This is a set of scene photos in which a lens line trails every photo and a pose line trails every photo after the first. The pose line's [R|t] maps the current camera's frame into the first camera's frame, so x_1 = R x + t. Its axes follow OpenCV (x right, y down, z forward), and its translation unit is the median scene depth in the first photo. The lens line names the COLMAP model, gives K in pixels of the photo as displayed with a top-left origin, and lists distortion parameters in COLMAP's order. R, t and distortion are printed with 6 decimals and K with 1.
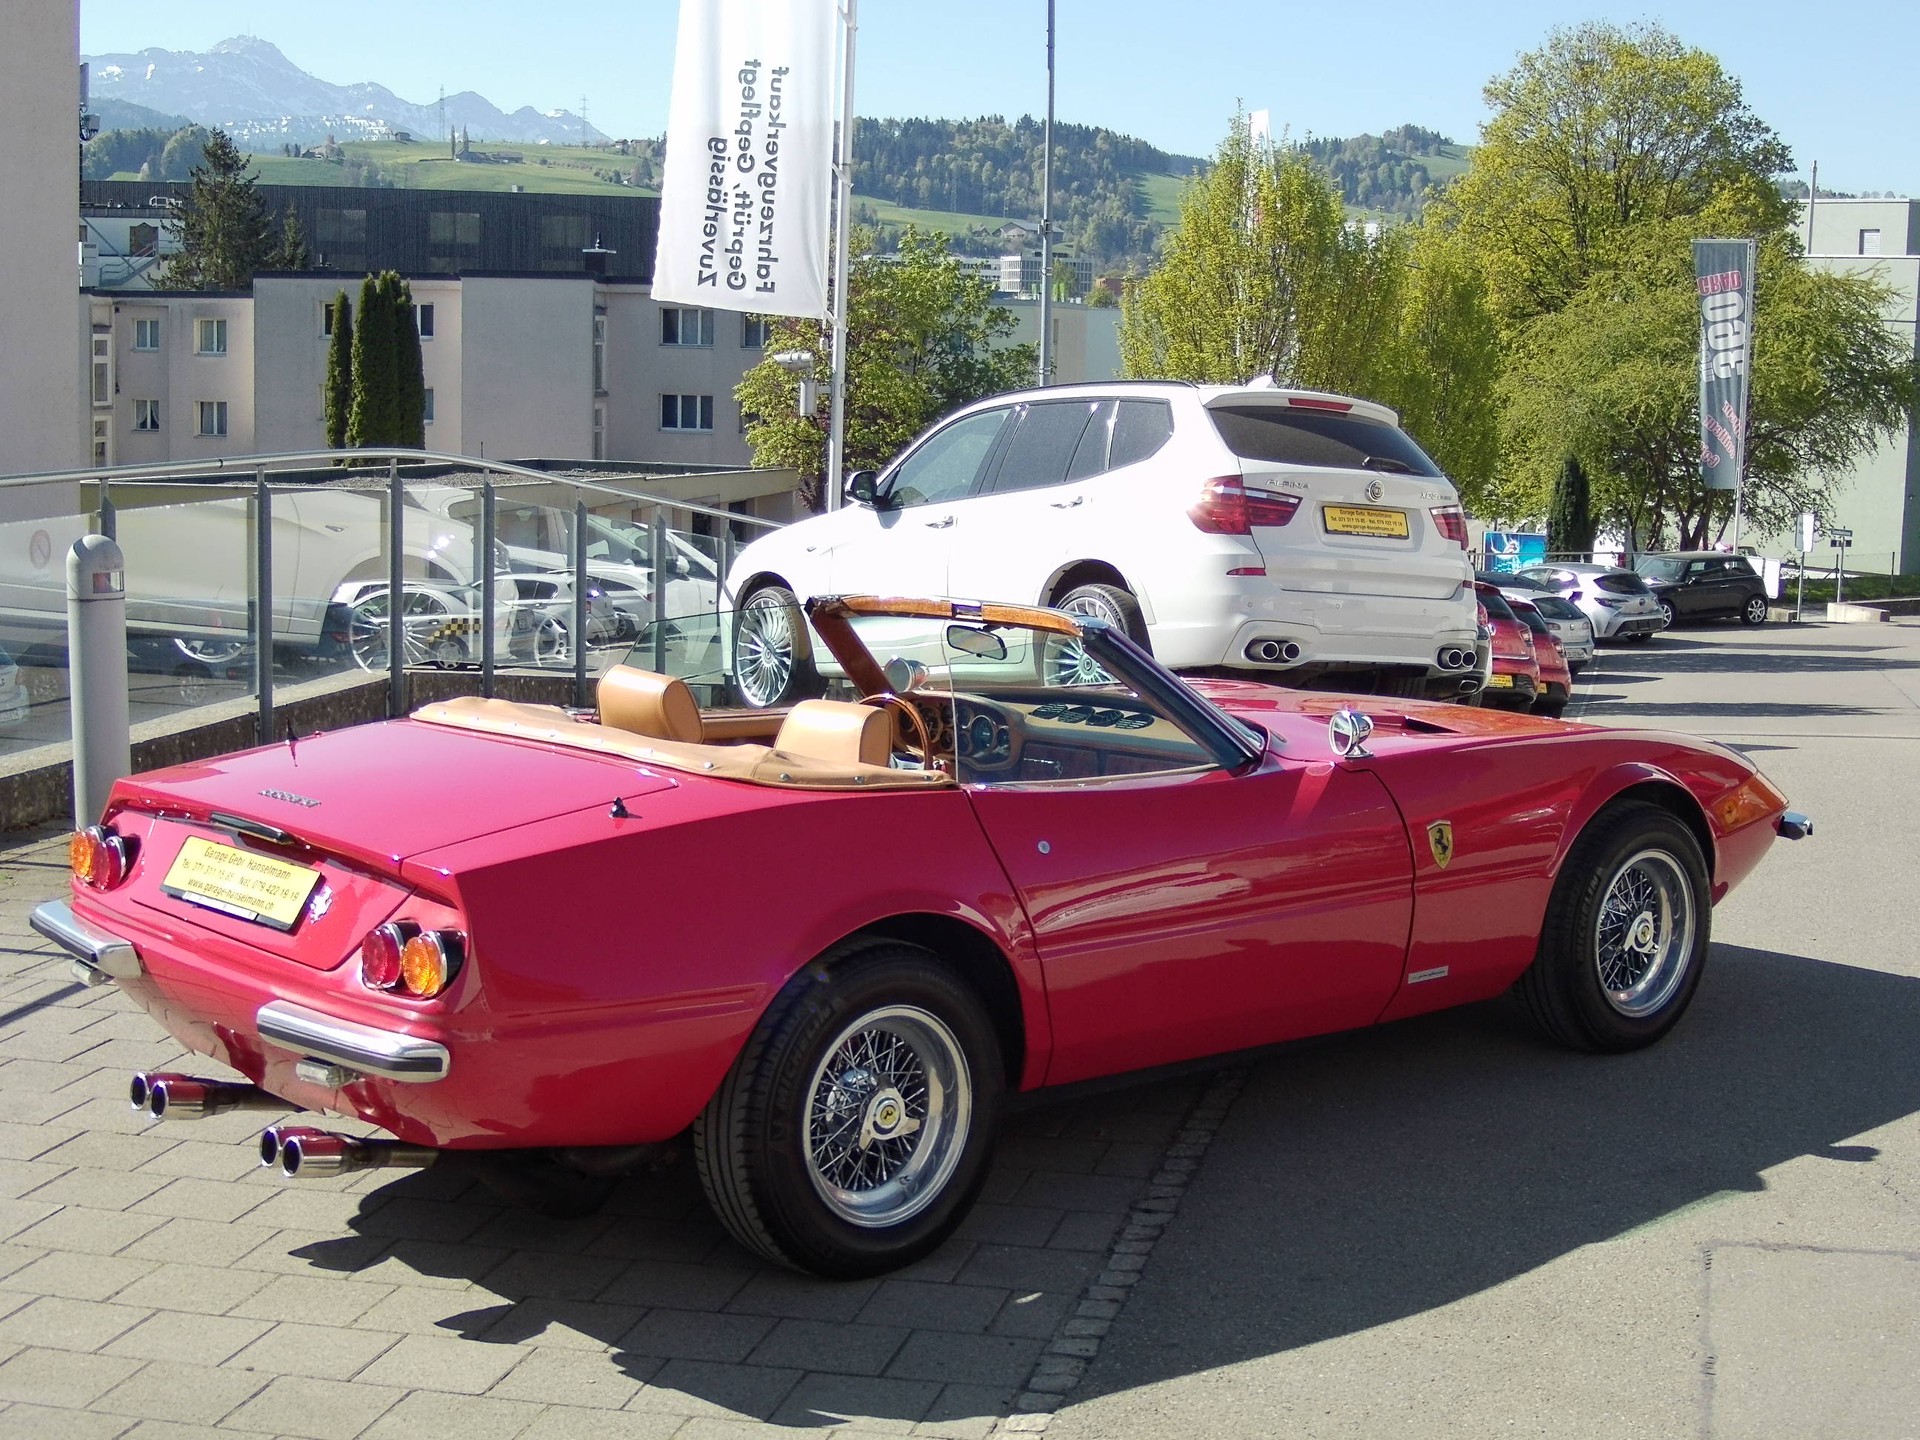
lens RADIAL K [[2859.6, 0, 960.0], [0, 2859.6, 733.1], [0, 0, 1]] dist [0.044635, -0.717364]
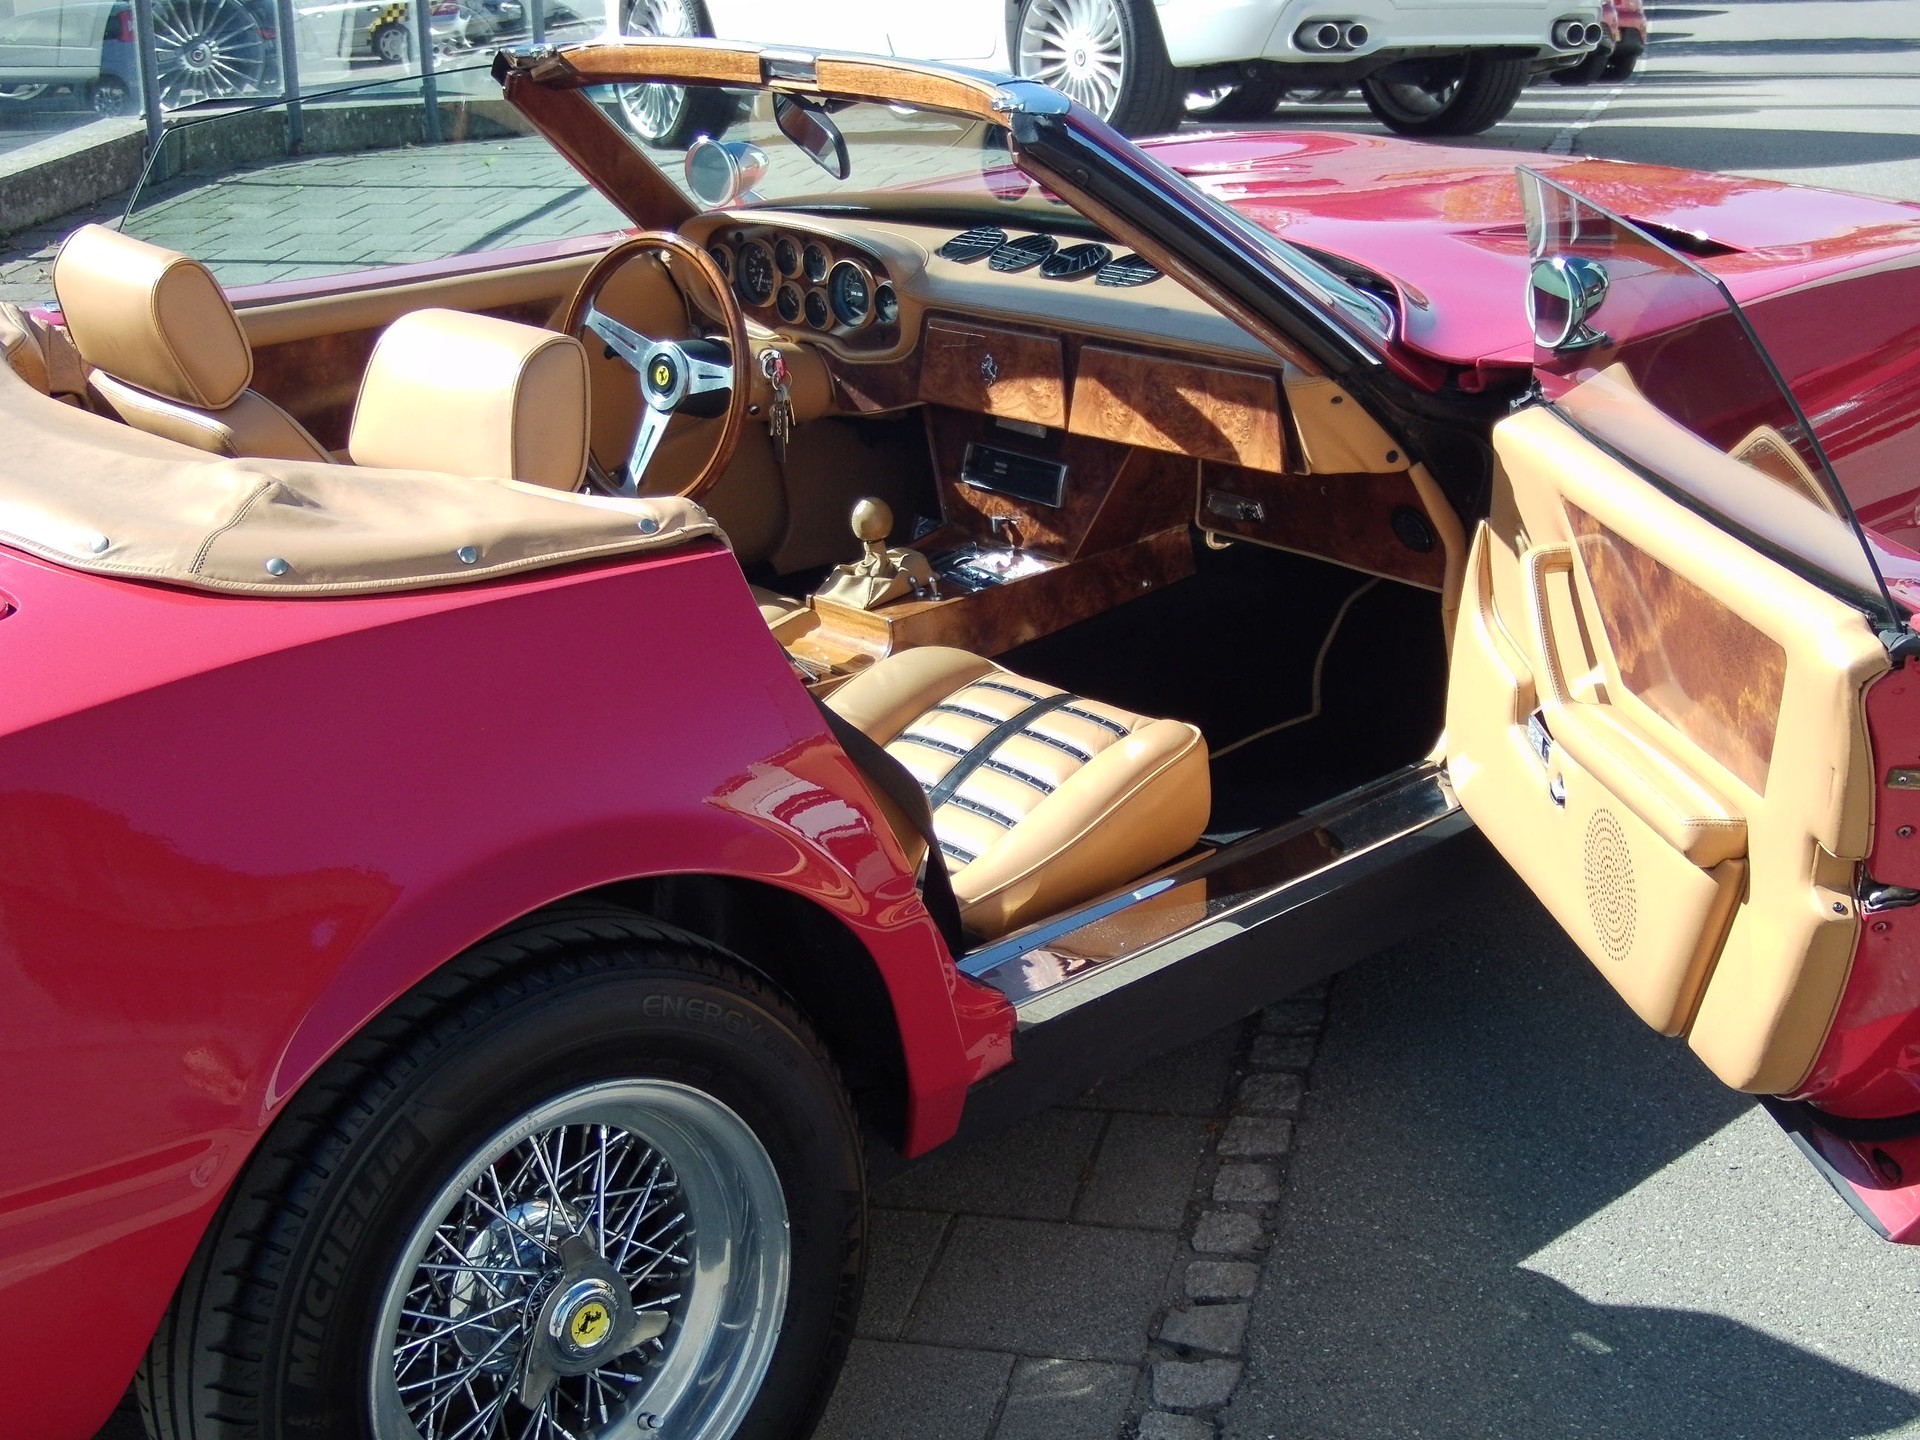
lens RADIAL K [[2864.6, 0, 952.7], [0, 2864.6, 757.1], [0, 0, 1]] dist [0.009776, -0.600235]
pose [[0.998930, -0.043023, -0.016951, 0.017373], [0.045758, 0.972565, 0.228087, -0.019821], [0.006673, -0.228618, 0.973493, 0.245881]]
